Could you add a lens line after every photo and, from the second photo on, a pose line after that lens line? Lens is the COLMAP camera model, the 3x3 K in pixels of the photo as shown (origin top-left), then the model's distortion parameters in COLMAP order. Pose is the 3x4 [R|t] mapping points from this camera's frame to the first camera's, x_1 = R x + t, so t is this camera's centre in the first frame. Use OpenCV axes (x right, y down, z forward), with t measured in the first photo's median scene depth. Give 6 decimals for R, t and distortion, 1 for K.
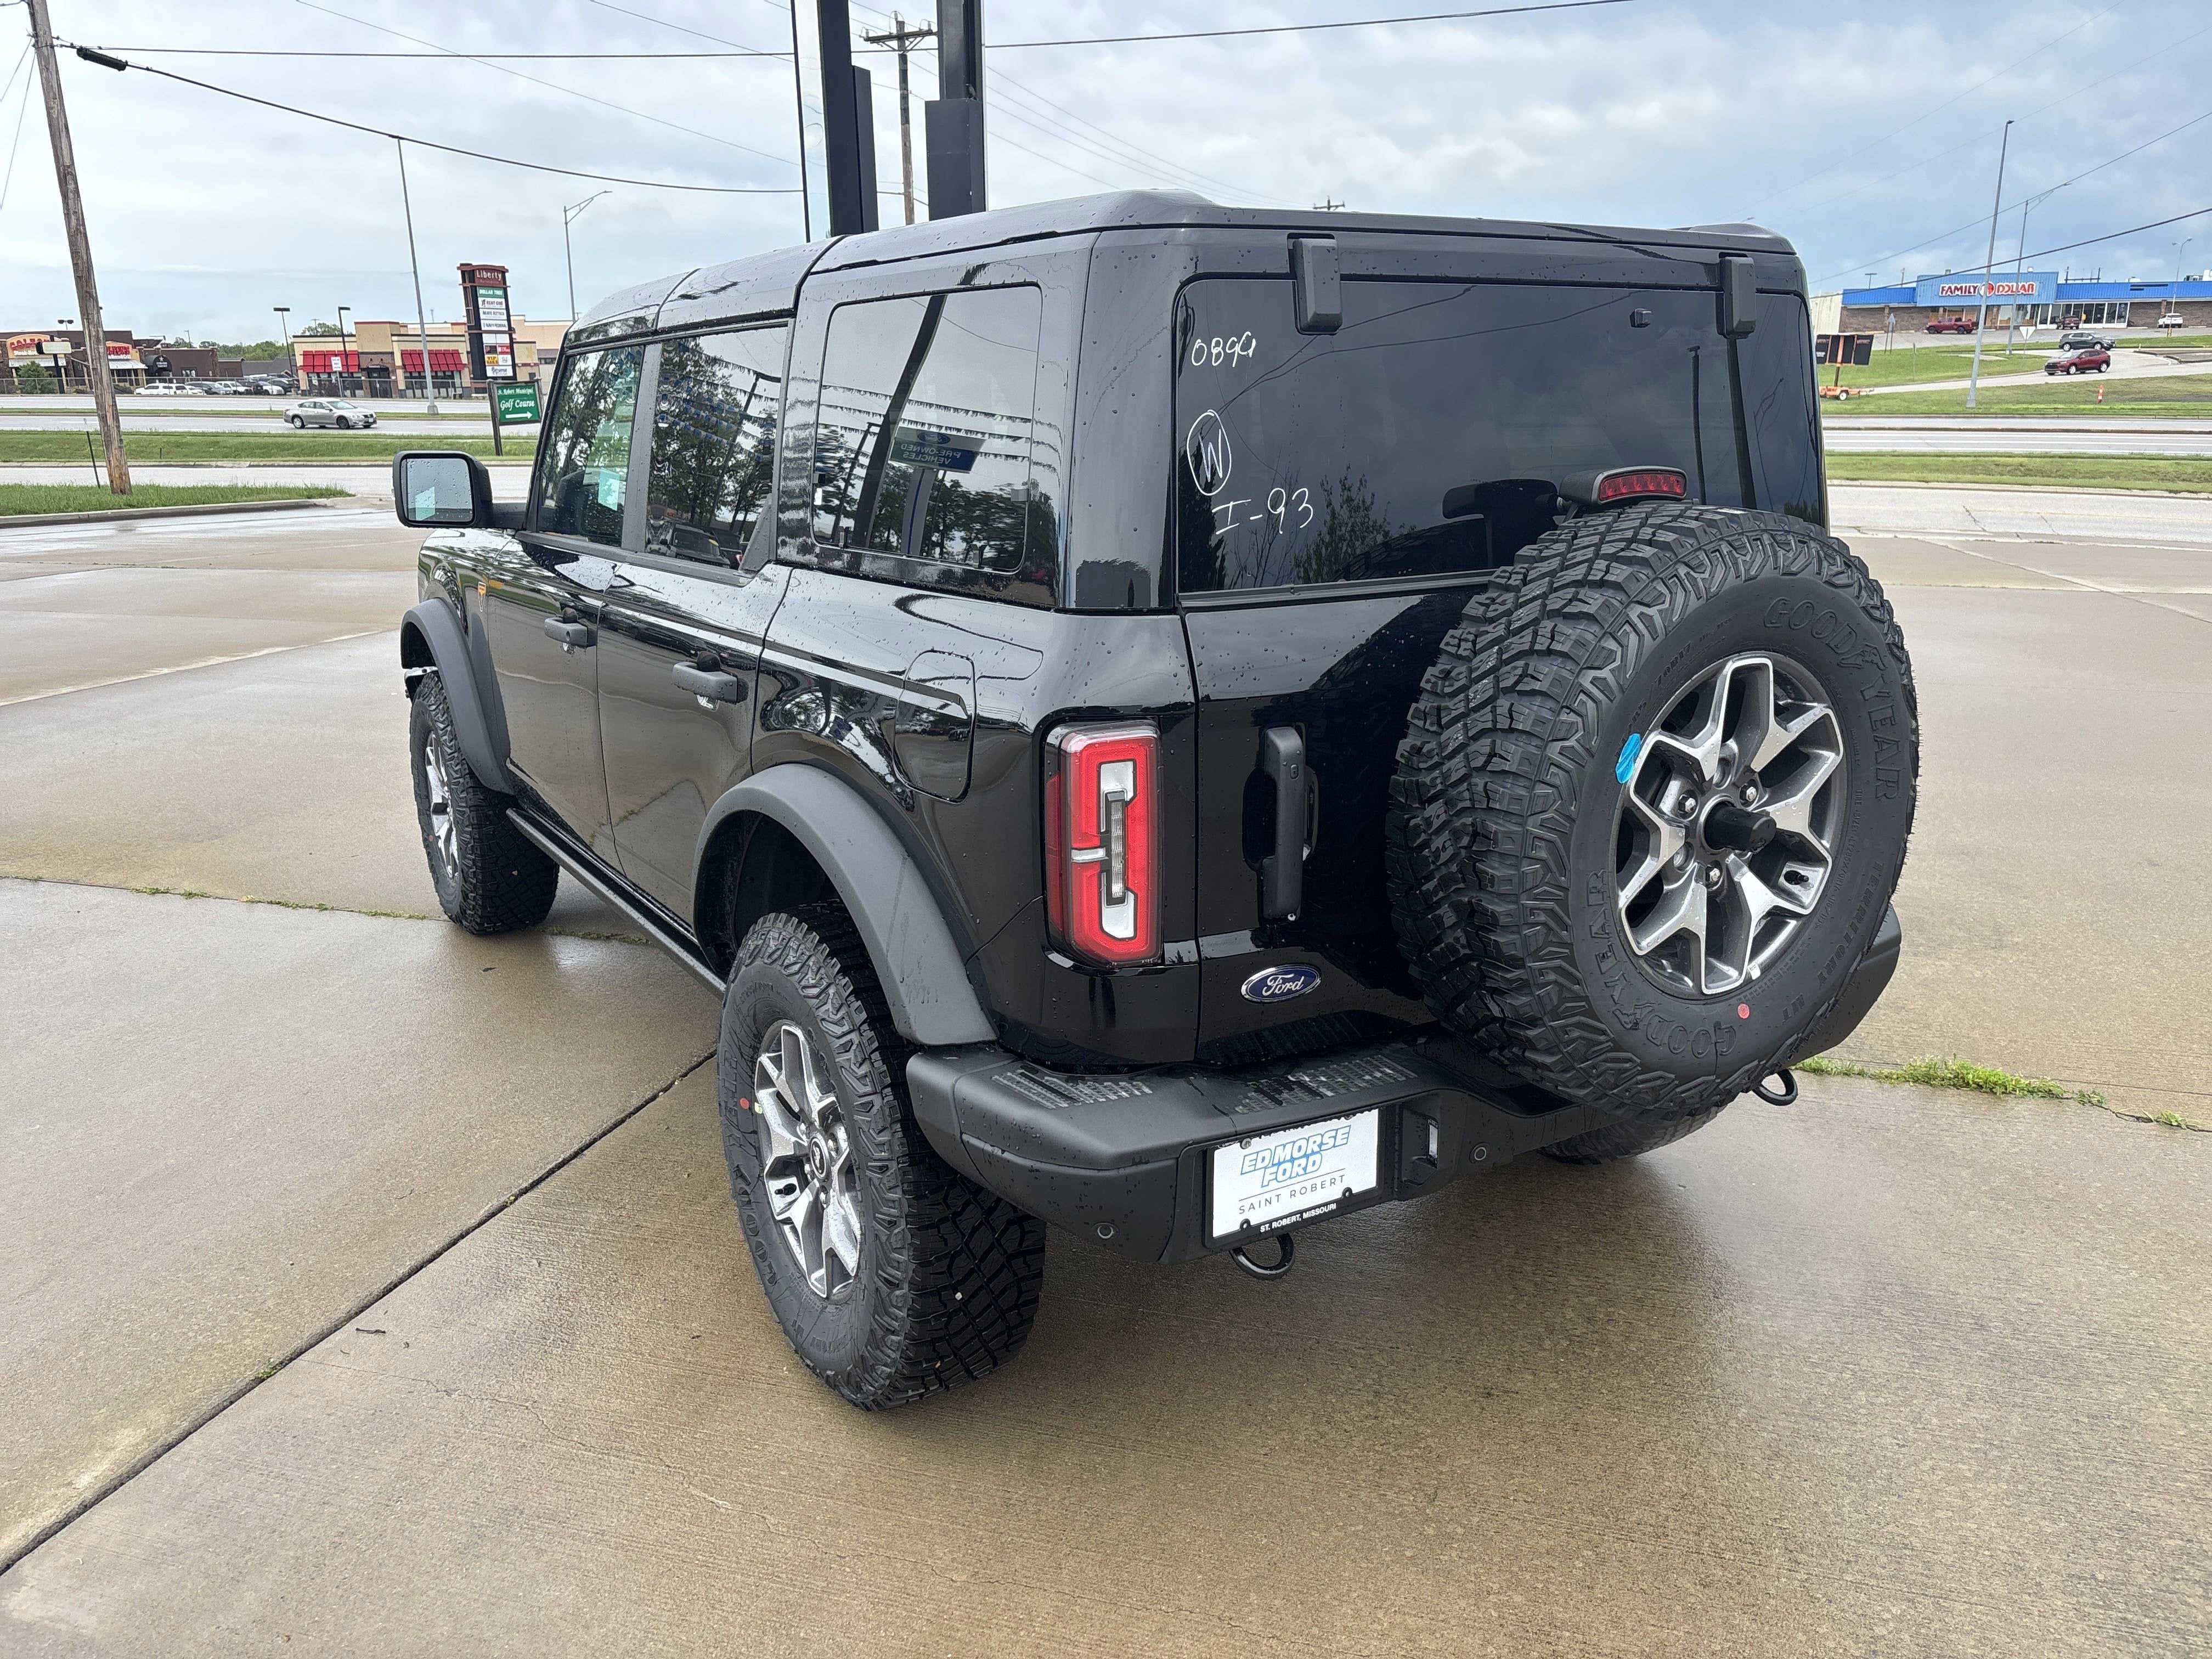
lens RADIAL K [[1649.5, 0, 1106.0], [0, 1649.5, 829.5], [0, 0, 1]] dist [0.035067, -0.037690]
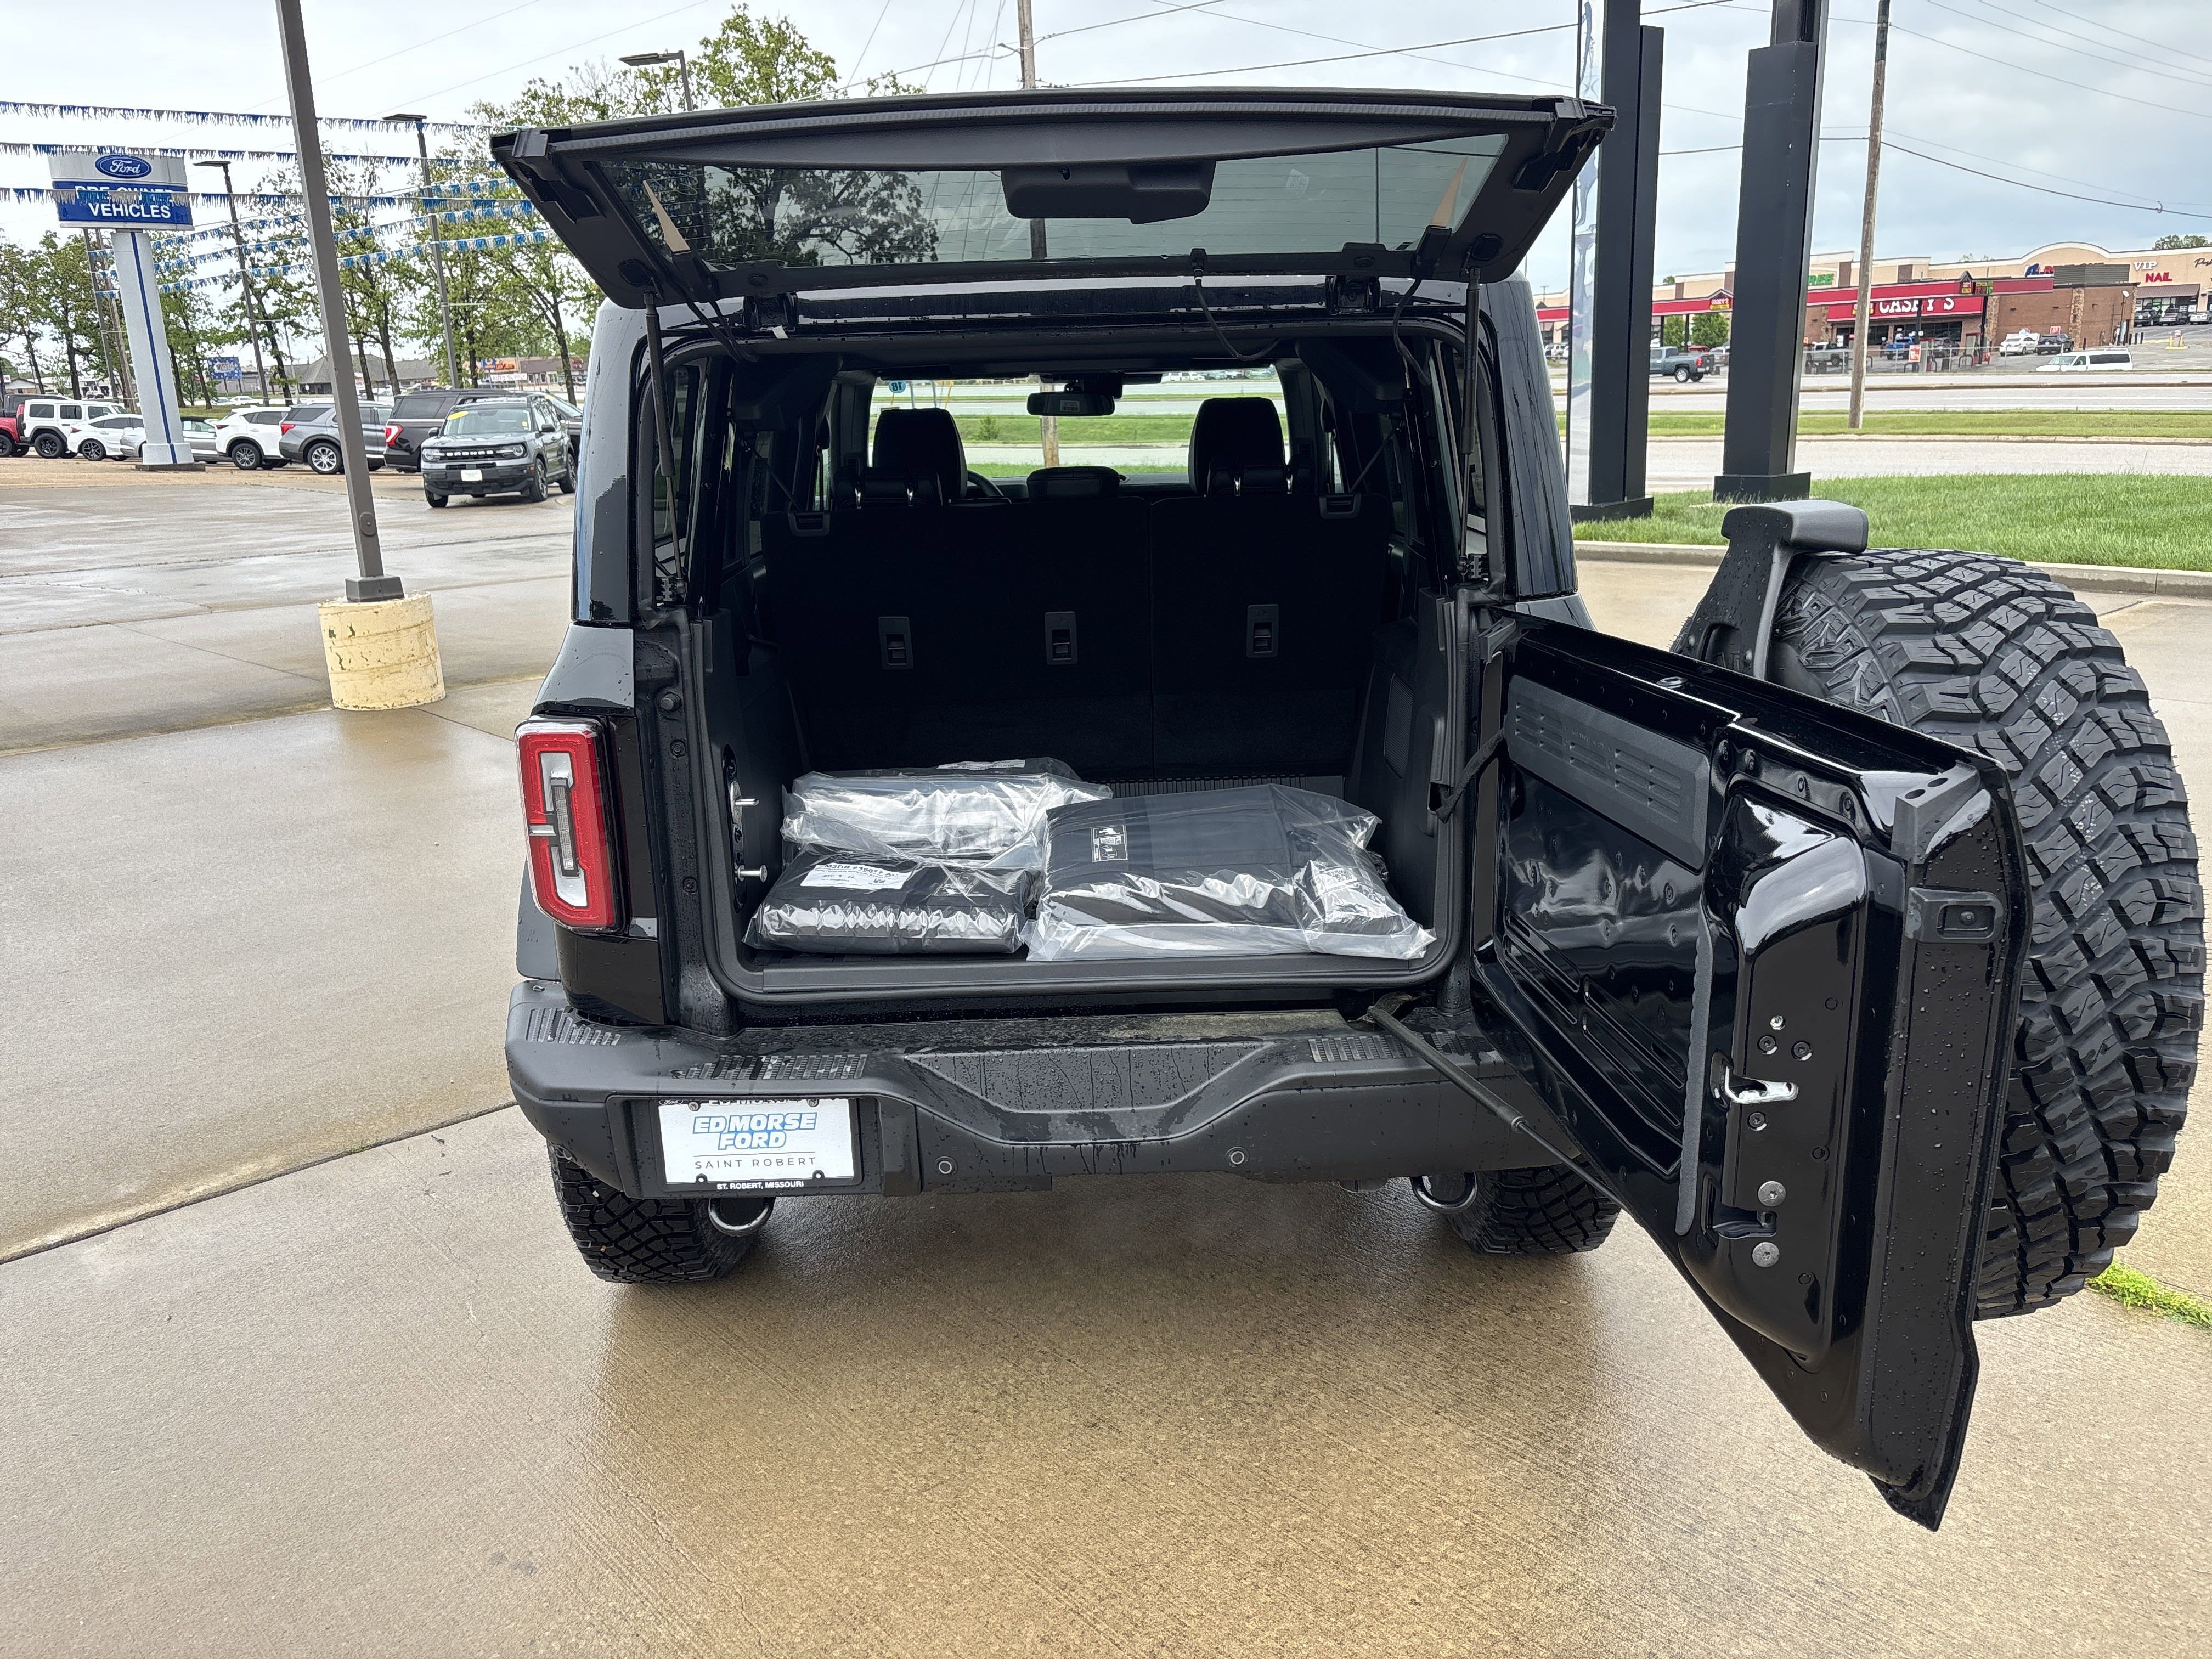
lens RADIAL K [[1649.5, 0, 1106.0], [0, 1649.5, 829.5], [0, 0, 1]] dist [0.035067, -0.037690]
pose [[0.853998, 0.110902, -0.508319, 0.846180], [-0.102445, 0.993734, 0.044695, -0.072184], [0.510091, 0.013905, 0.860008, 0.172553]]
